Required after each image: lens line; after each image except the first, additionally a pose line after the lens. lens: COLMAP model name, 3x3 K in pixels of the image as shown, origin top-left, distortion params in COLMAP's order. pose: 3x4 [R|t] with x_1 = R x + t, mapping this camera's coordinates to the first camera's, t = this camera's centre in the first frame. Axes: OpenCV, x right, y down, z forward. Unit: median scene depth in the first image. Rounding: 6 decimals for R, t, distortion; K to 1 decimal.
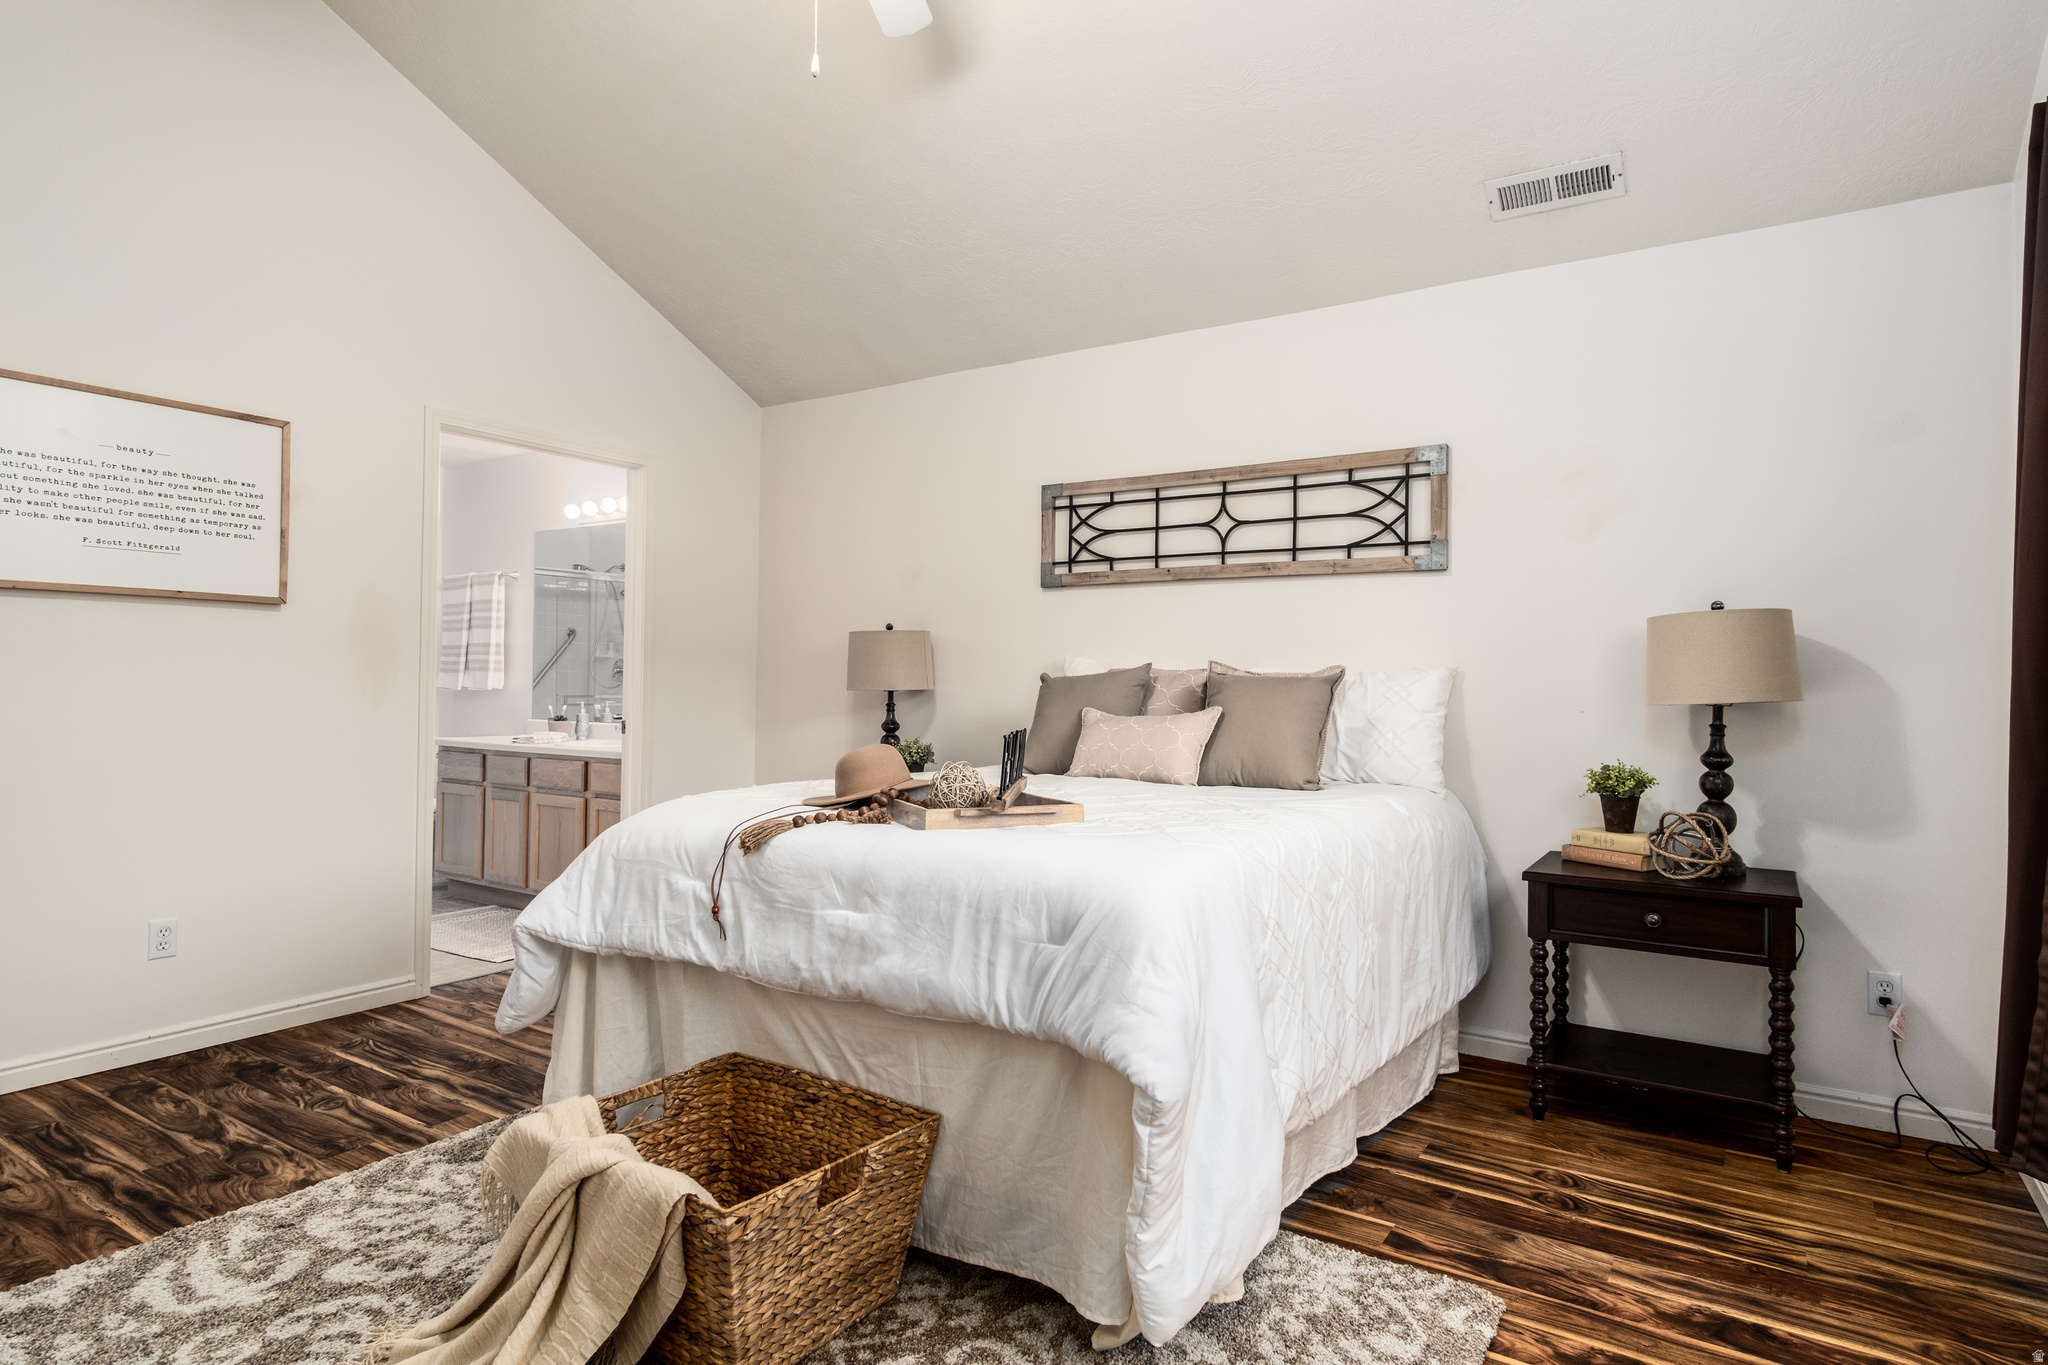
lens RADIAL K [[1109.0, 0, 1021.6], [0, 1109.0, 633.3], [0, 0, 1]] dist [-0.004833, -0.001562]
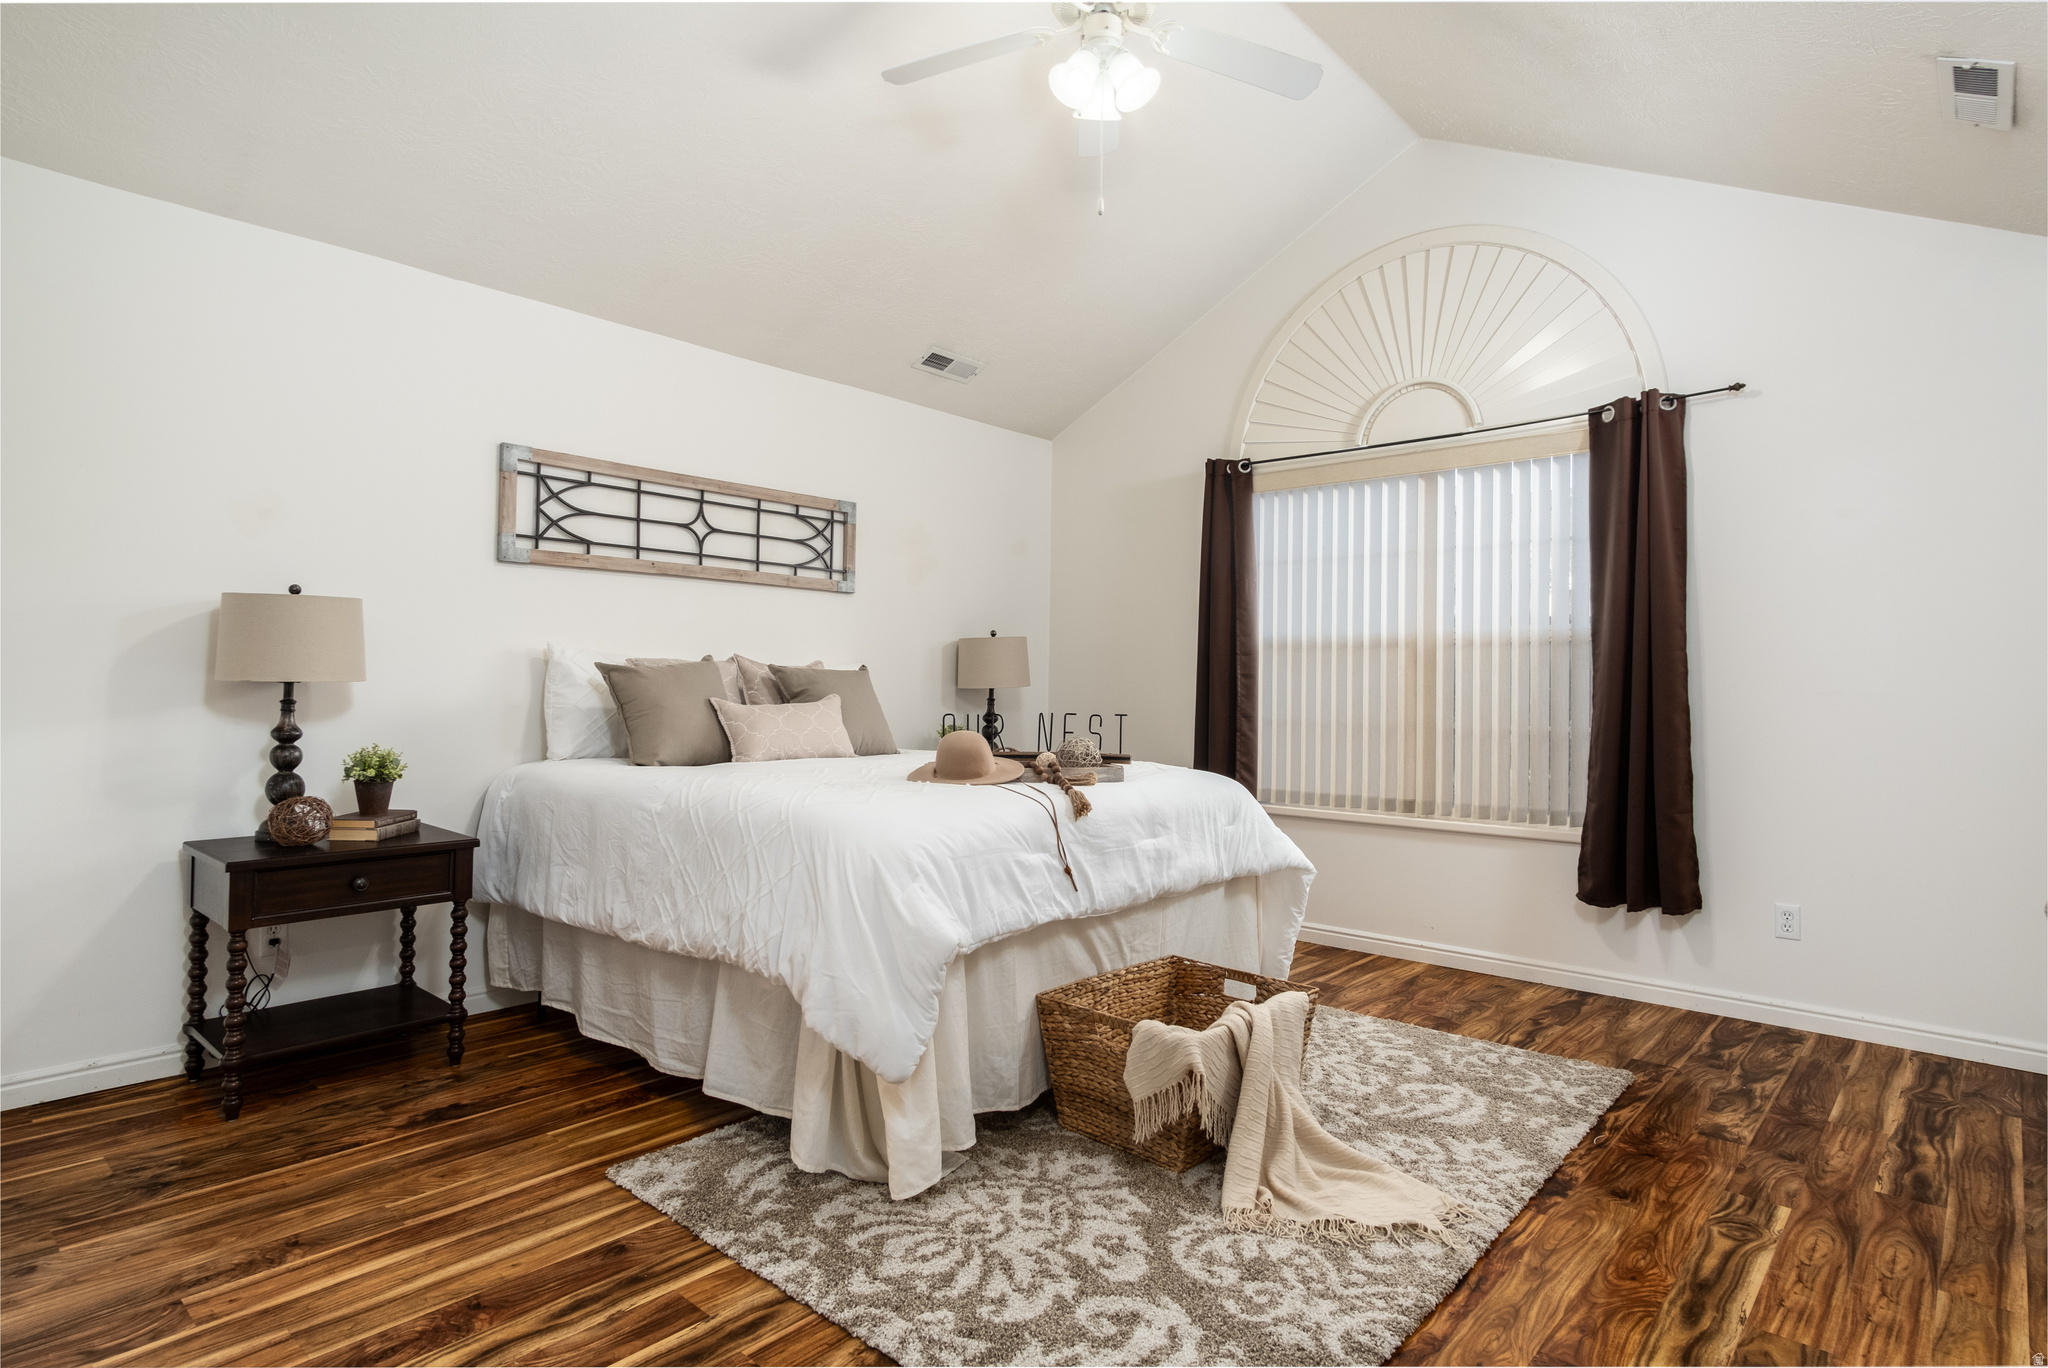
lens RADIAL K [[1092.5, 0, 1029.4], [0, 1092.5, 676.9], [0, 0, 1]] dist [0.002742, 0.000671]
pose [[0.128535, -0.008090, 0.991672, -0.856022], [-0.058635, 0.998155, 0.015743, 0.012672], [-0.989970, -0.060170, 0.127823, 0.526997]]
